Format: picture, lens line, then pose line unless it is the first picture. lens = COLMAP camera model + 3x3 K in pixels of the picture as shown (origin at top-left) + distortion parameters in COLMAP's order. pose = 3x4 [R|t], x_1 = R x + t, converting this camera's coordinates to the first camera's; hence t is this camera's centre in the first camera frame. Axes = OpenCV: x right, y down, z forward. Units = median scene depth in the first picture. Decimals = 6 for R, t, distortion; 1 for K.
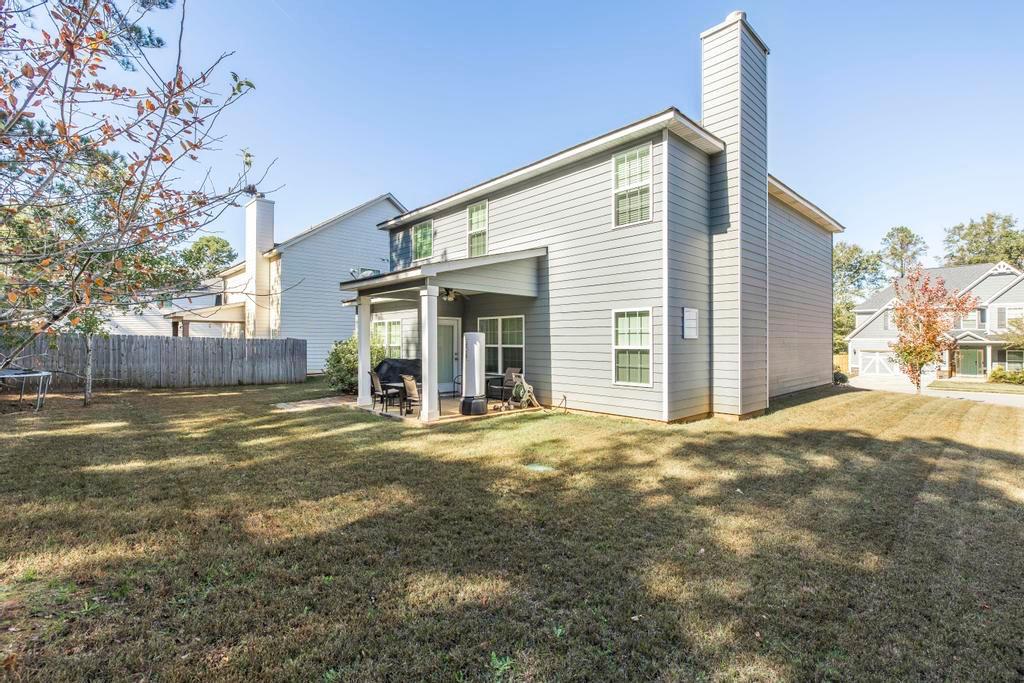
lens RADIAL K [[458.9, 0, 514.4], [0, 458.9, 341.9], [0, 0, 1]] dist [-0.000665, -0.000001]
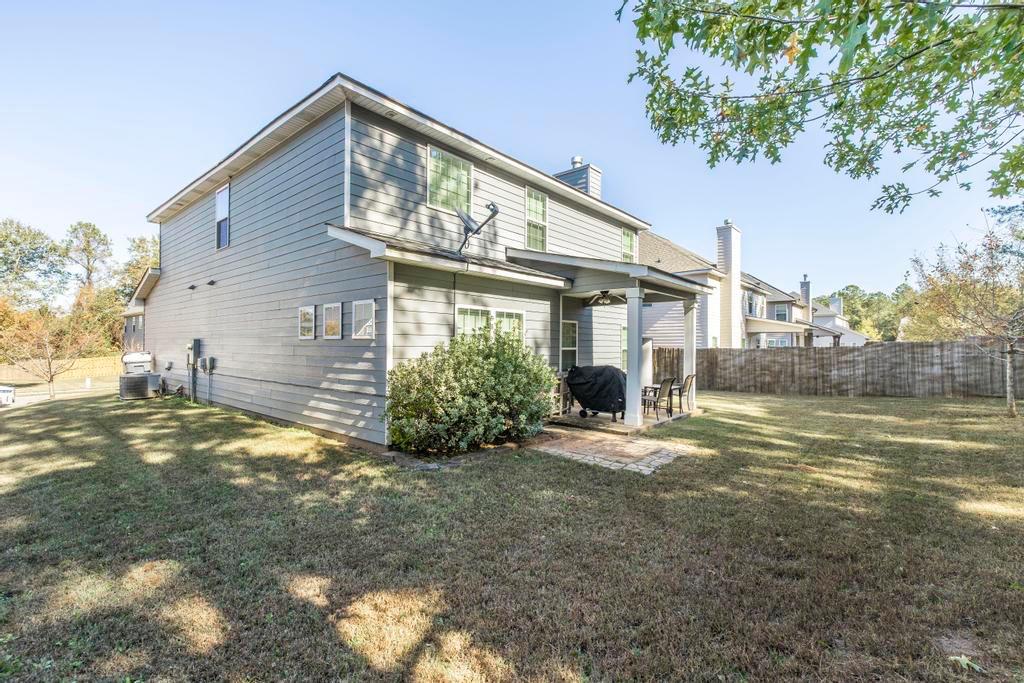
lens RADIAL K [[453.6, 0, 512.0], [0, 453.6, 341.6], [0, 0, 1]] dist [0.000392, 0.000000]
pose [[-0.115335, 0.006201, 0.993307, -0.885064], [-0.004130, 0.999969, -0.006722, 0.000256], [-0.993318, -0.004877, -0.115306, 1.061626]]
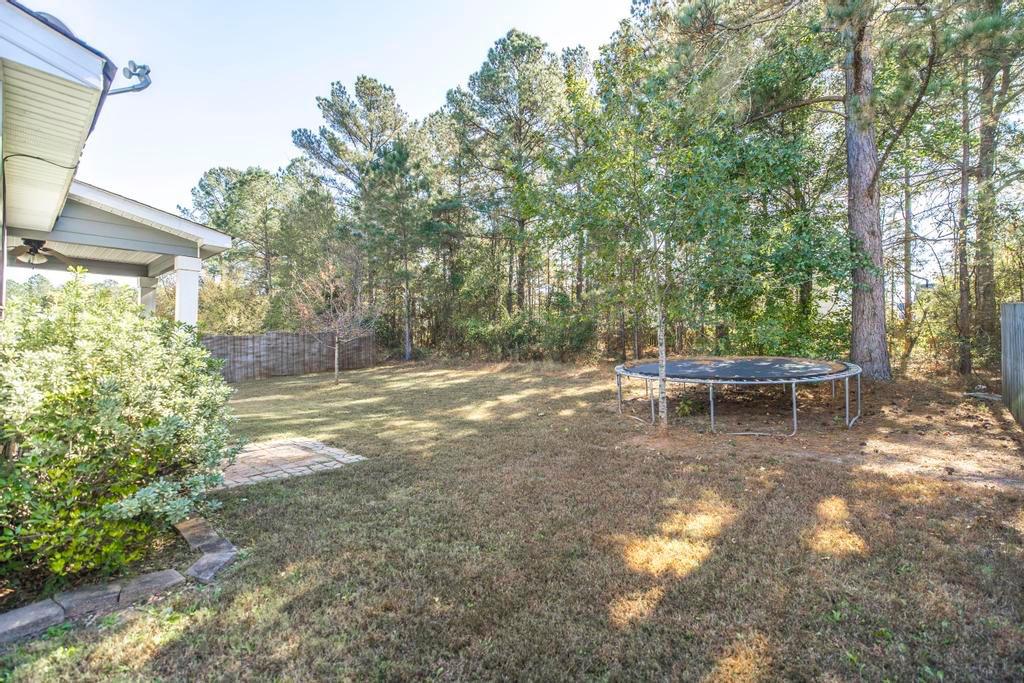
lens RADIAL K [[453.6, 0, 509.4], [0, 453.6, 340.1], [0, 0, 1]] dist [0.000392, 0.000000]
pose [[-0.992747, -0.001561, -0.120214, -0.435093], [-0.000738, 0.999976, -0.006895, 0.013867], [0.120221, -0.006756, -0.992724, 1.435351]]
